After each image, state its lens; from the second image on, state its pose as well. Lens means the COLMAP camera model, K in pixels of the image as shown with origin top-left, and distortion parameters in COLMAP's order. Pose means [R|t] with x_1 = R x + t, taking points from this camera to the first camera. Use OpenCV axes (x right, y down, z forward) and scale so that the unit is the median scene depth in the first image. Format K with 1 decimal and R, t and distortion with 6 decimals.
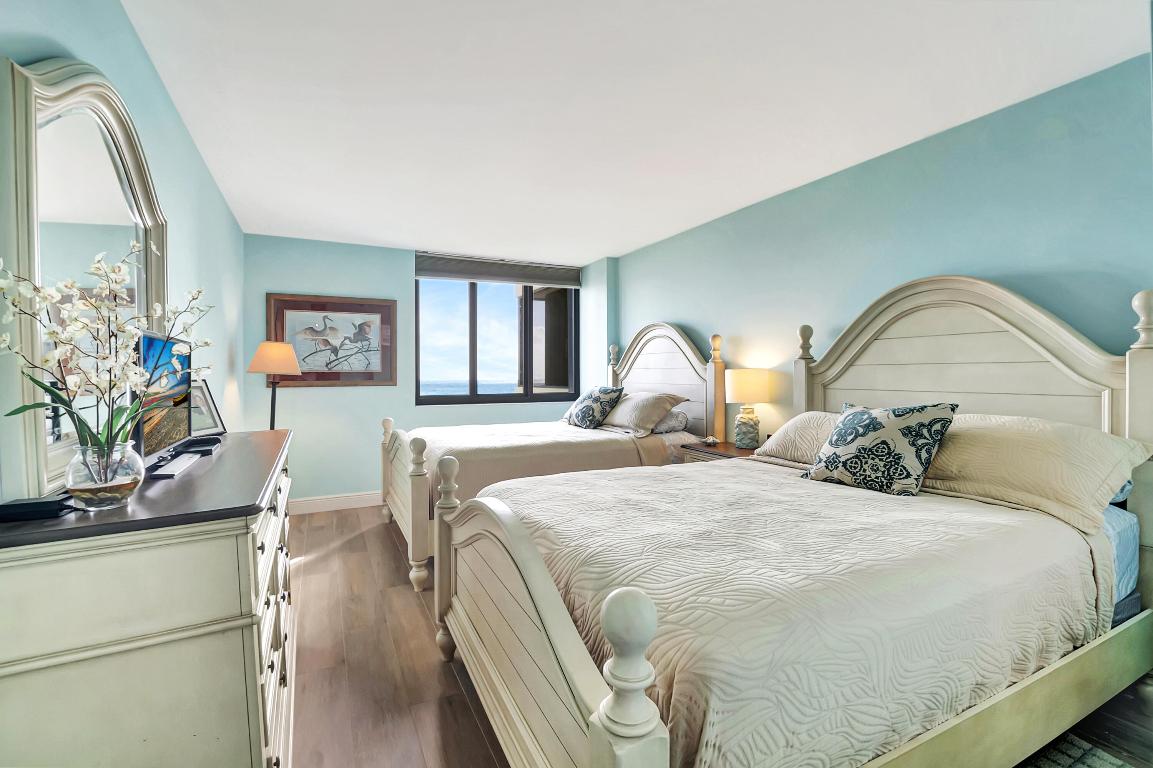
lens RADIAL K [[516.3, 0, 578.5], [0, 516.3, 380.1], [0, 0, 1]] dist [-0.008235, -0.004266]
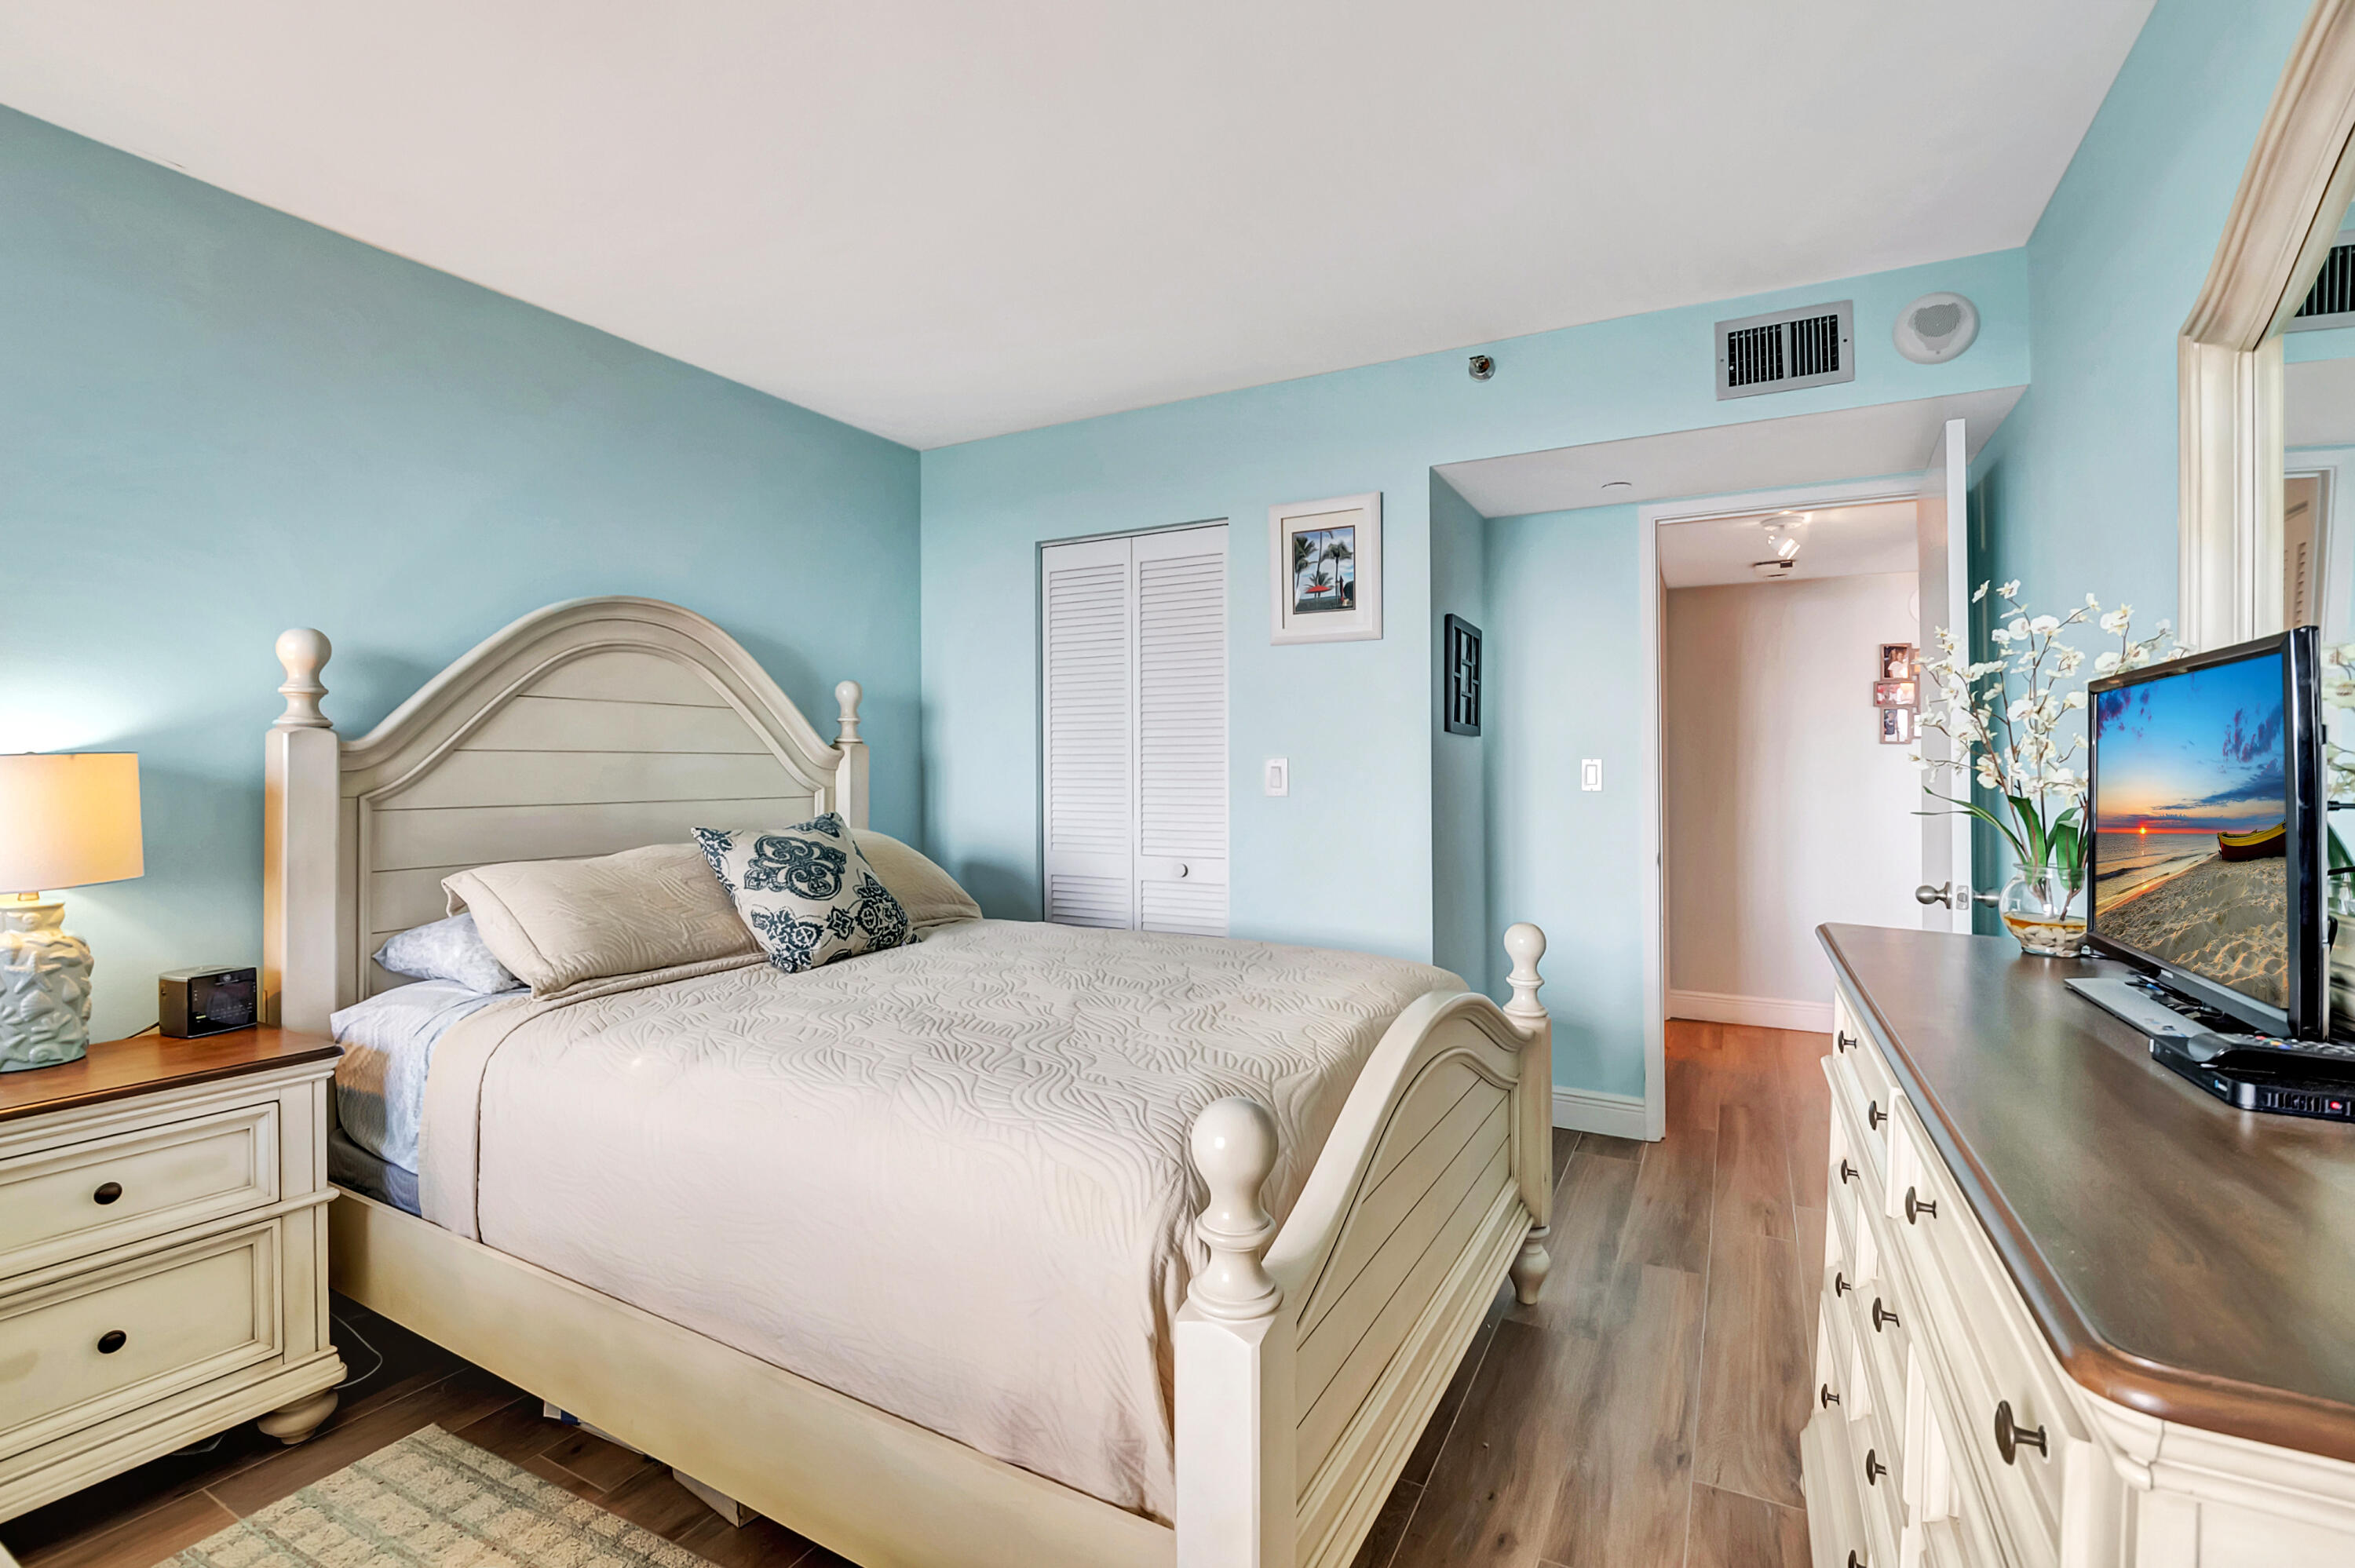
lens RADIAL K [[1054.4, 0, 1180.1], [0, 1054.4, 785.0], [0, 0, 1]] dist [-0.008235, -0.004266]
pose [[-0.575511, -0.005032, 0.817779, -0.553659], [0.012646, 0.999807, 0.015051, -0.006361], [-0.817696, 0.019004, -0.575336, 1.109117]]
